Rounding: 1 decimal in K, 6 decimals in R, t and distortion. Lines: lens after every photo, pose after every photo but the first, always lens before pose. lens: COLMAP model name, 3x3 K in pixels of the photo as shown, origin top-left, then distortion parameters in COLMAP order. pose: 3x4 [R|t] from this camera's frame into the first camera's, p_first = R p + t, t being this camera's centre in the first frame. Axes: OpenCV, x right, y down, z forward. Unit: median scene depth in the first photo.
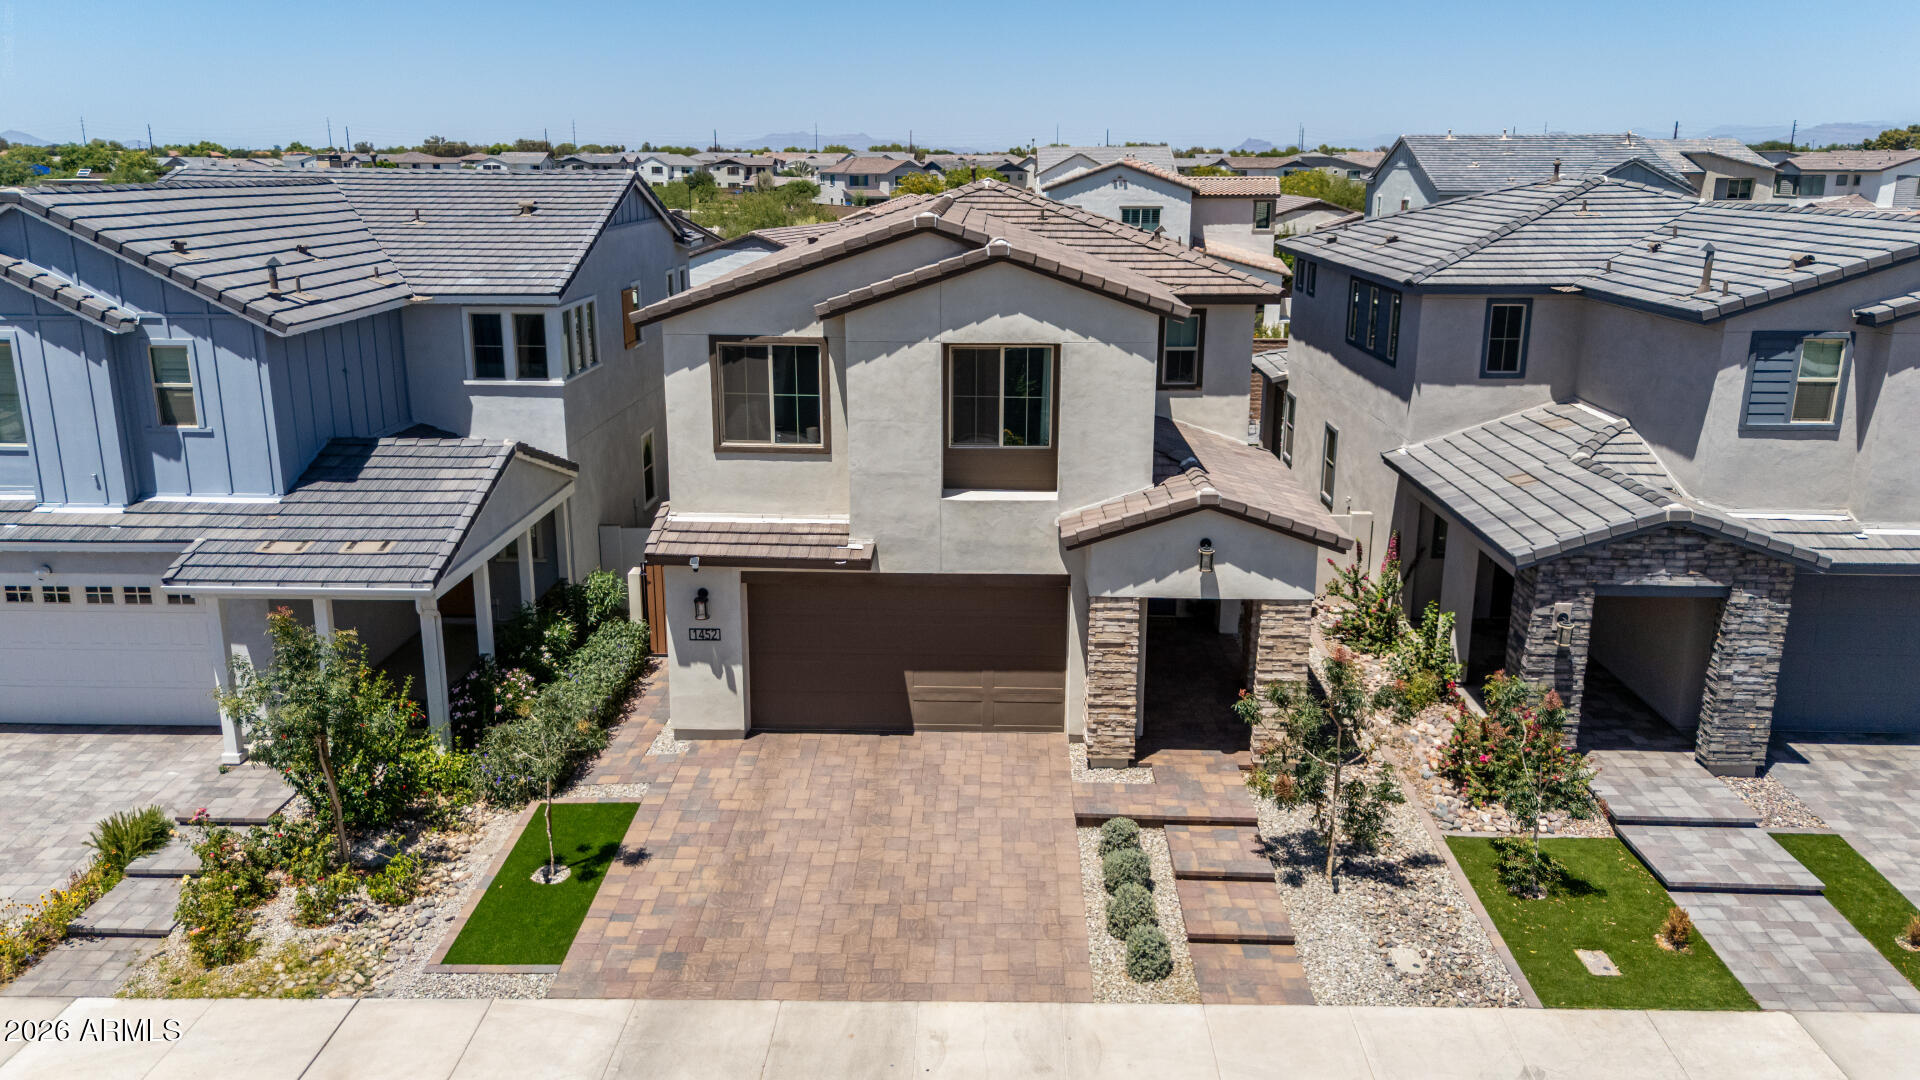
lens RADIAL K [[1432.9, 0, 948.8], [0, 1432.9, 534.8], [0, 0, 1]] dist [0.060624, -0.052679]
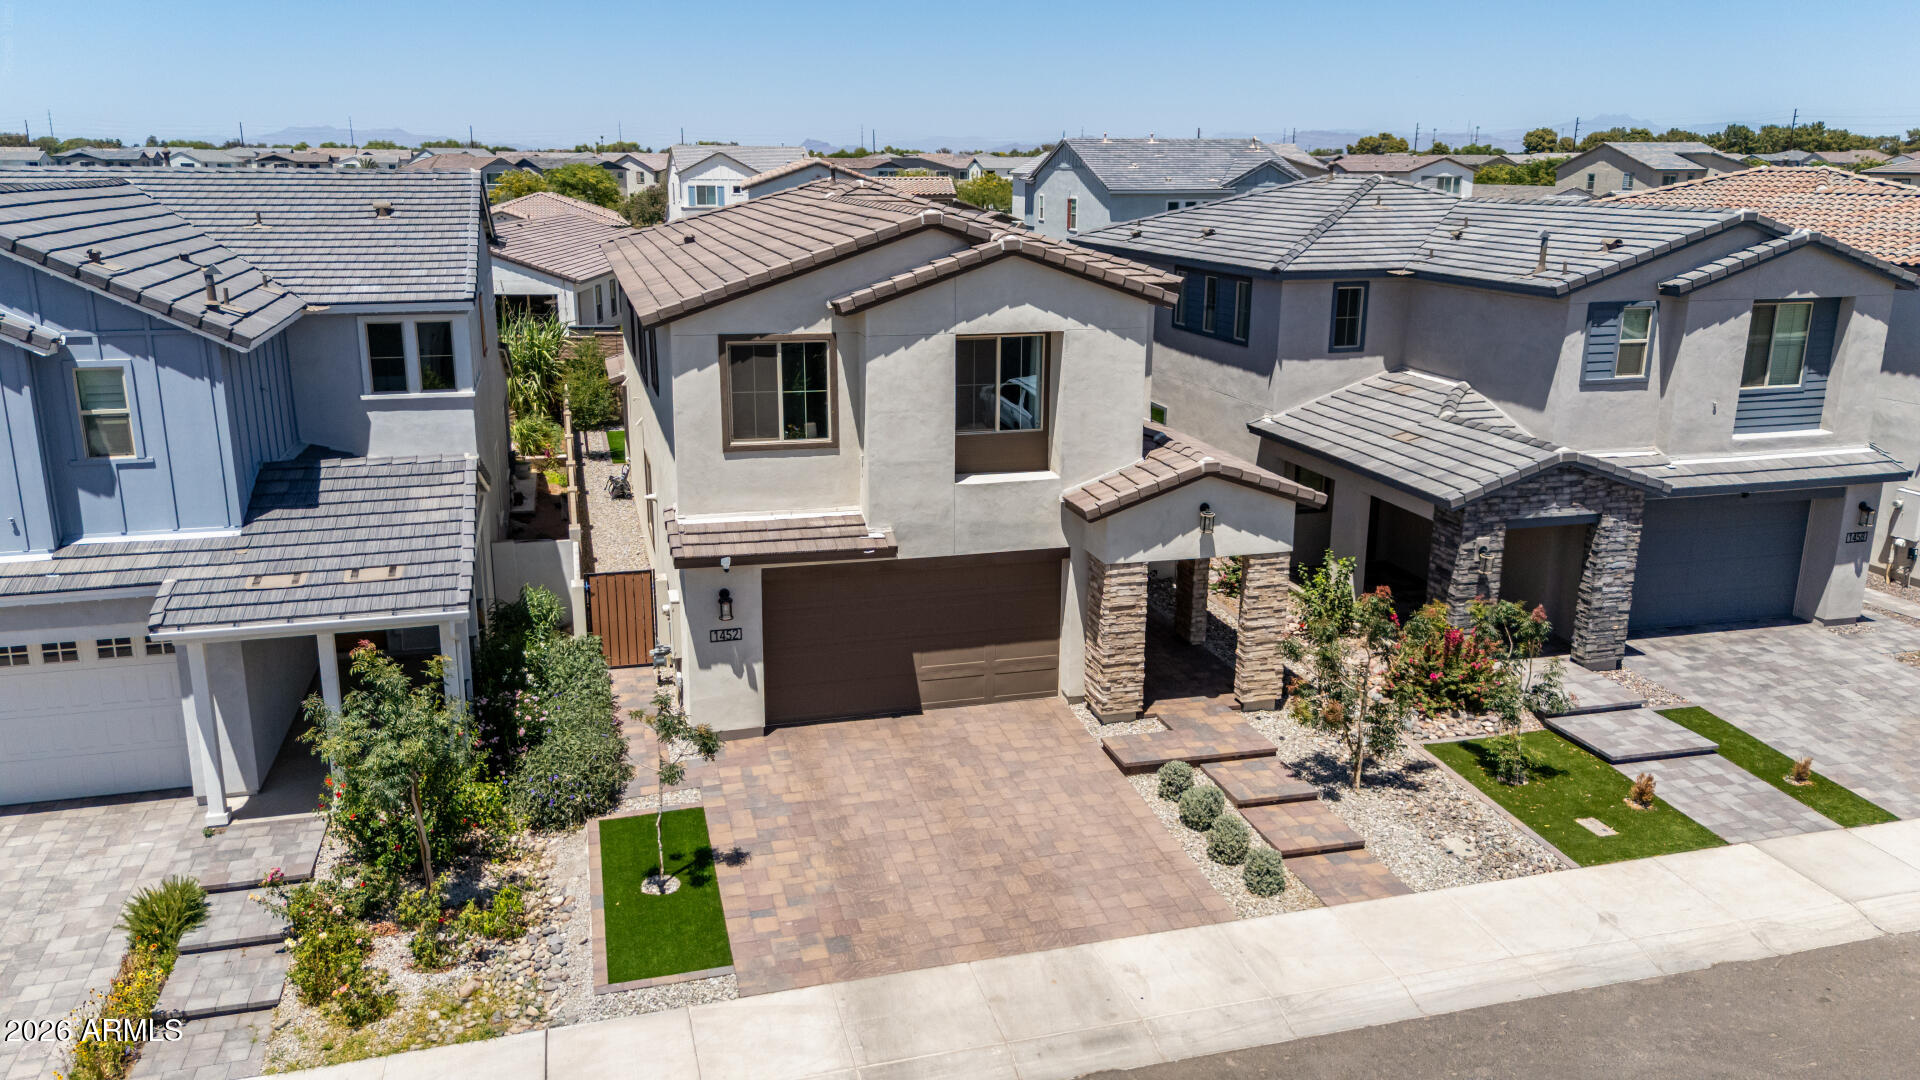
lens RADIAL K [[1432.9, 0, 948.8], [0, 1432.9, 534.8], [0, 0, 1]] dist [0.060624, -0.052679]
pose [[0.955745, -0.073220, 0.284939, -0.312210], [0.073097, 0.997263, 0.011083, 0.000179], [-0.284971, 0.010236, 0.958481, -0.002081]]
